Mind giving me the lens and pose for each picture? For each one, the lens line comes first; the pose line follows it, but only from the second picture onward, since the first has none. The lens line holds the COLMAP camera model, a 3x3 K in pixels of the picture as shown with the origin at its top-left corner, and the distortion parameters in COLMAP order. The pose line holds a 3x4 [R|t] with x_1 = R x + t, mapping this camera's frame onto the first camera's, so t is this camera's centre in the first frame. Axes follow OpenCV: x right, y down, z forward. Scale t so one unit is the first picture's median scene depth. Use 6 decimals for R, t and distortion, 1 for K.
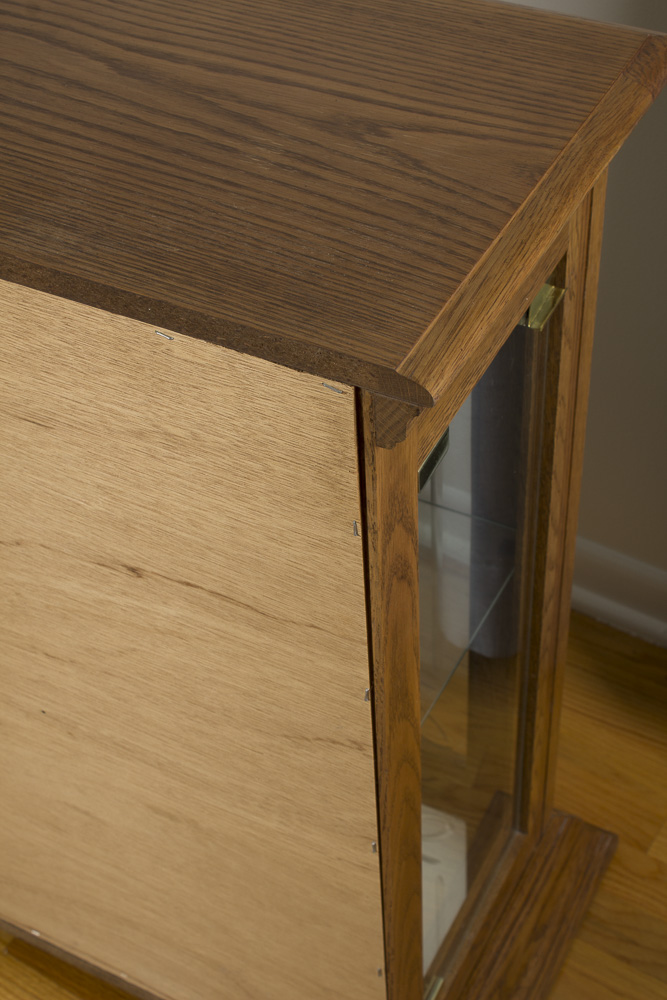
lens RADIAL K [[1554.2, 0, 333.5], [0, 1554.2, 500.0], [0, 0, 1]] dist [-0.007657, 0.077636]
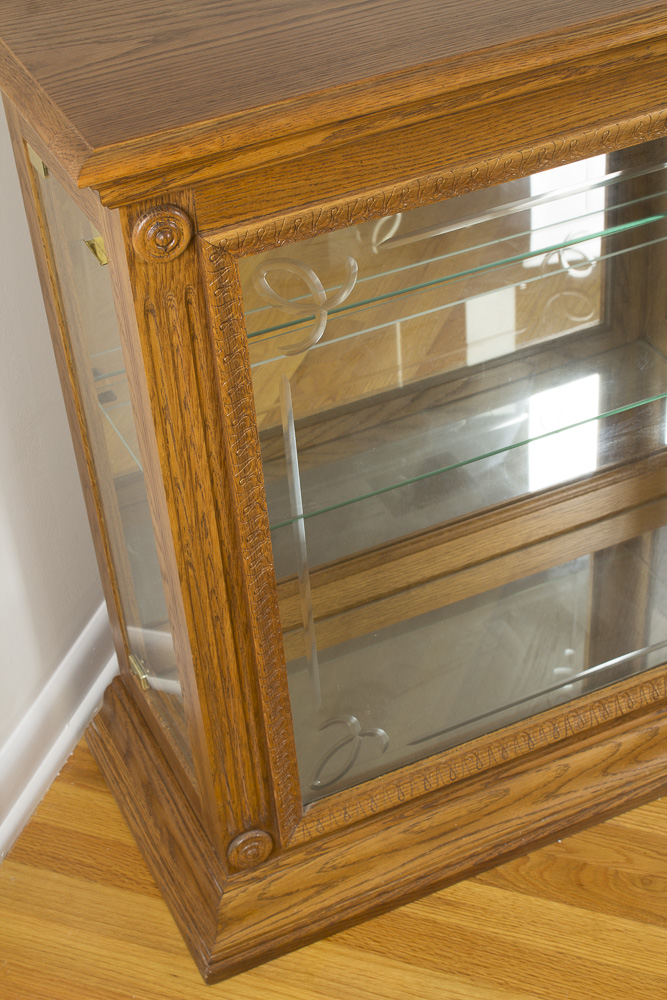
lens RADIAL K [[1675.7, 0, 333.5], [0, 1675.7, 500.0], [0, 0, 1]] dist [-0.021303, 0.071184]
pose [[-0.597431, 0.560726, -0.573290, 1.028760], [-0.488676, 0.312260, 0.814671, -1.418653], [0.635823, 0.766864, 0.087460, 1.280697]]
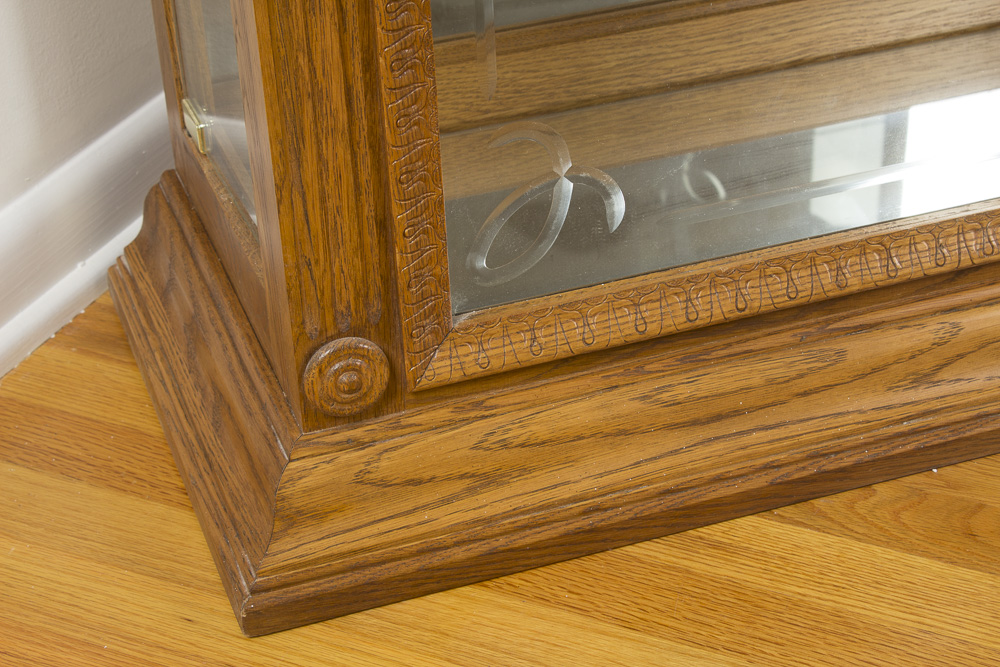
lens RADIAL K [[2146.2, 0, 500.0], [0, 2146.2, 333.5], [0, 0, 1]] dist [0.046593, 0.127001]
pose [[-0.676187, 0.453355, -0.580723, 0.894118], [-0.455887, 0.361723, 0.813218, -0.801233], [0.578738, 0.814632, -0.037914, 1.774191]]
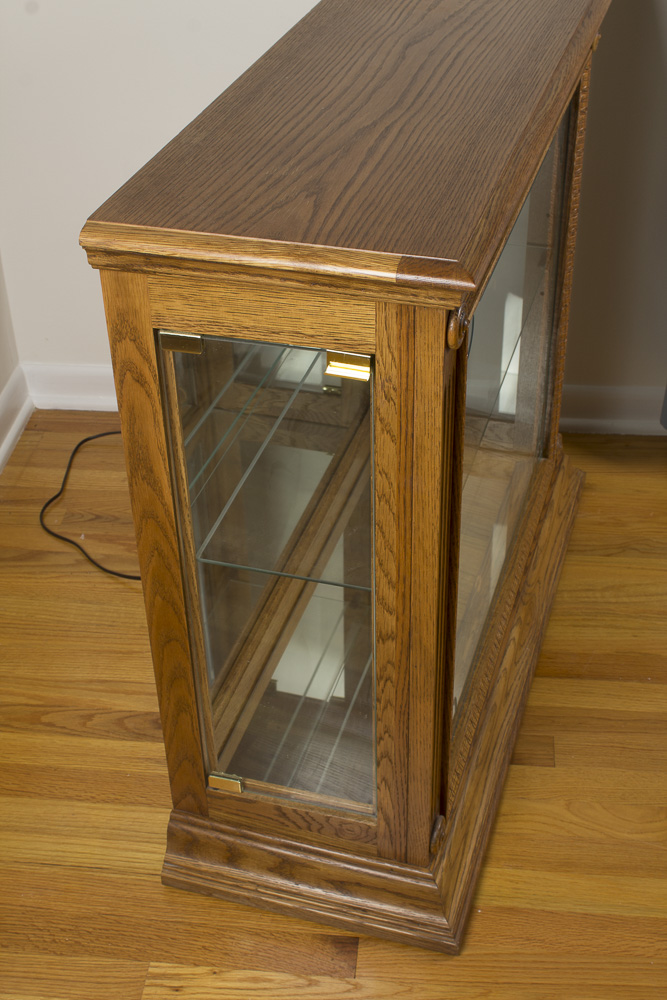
lens RADIAL K [[1353.4, 0, 333.5], [0, 1353.4, 500.0], [0, 0, 1]] dist [-0.044058, 0.029613]
pose [[0.194876, 0.614293, -0.764635, 1.321089], [-0.679949, 0.646460, 0.346061, -0.535501], [0.706889, 0.452474, 0.543668, 0.376721]]
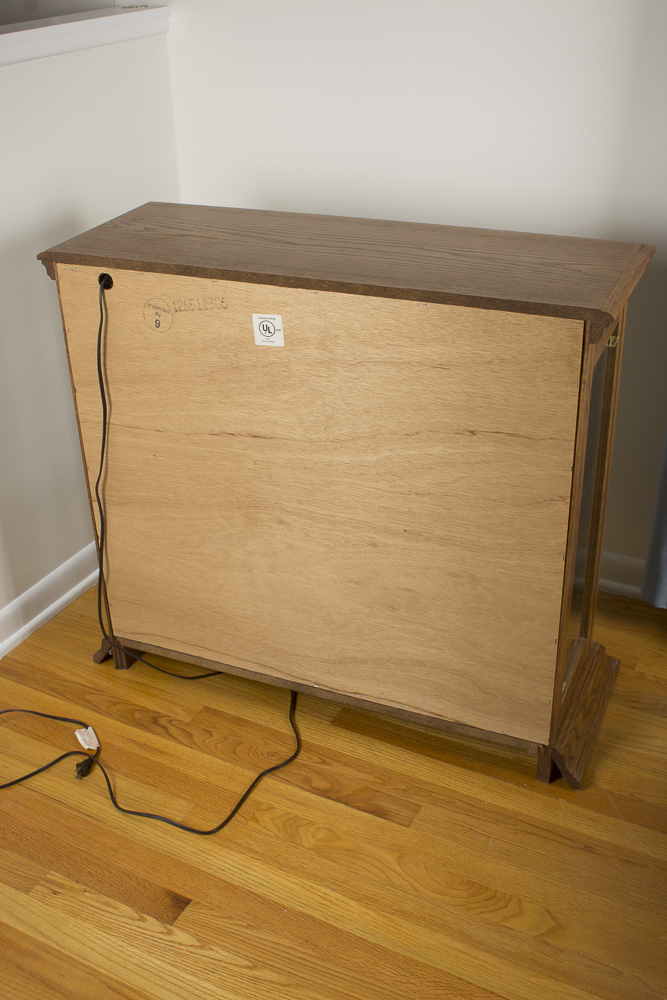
lens RADIAL K [[1106.9, 0, 333.5], [0, 1106.9, 500.0], [0, 0, 1]] dist [-0.149622, -0.003059]
pose [[0.996798, -0.019709, 0.077490, -0.535192], [0.039800, 0.962851, -0.267083, 0.673663], [-0.069348, 0.269312, 0.960553, -0.742516]]
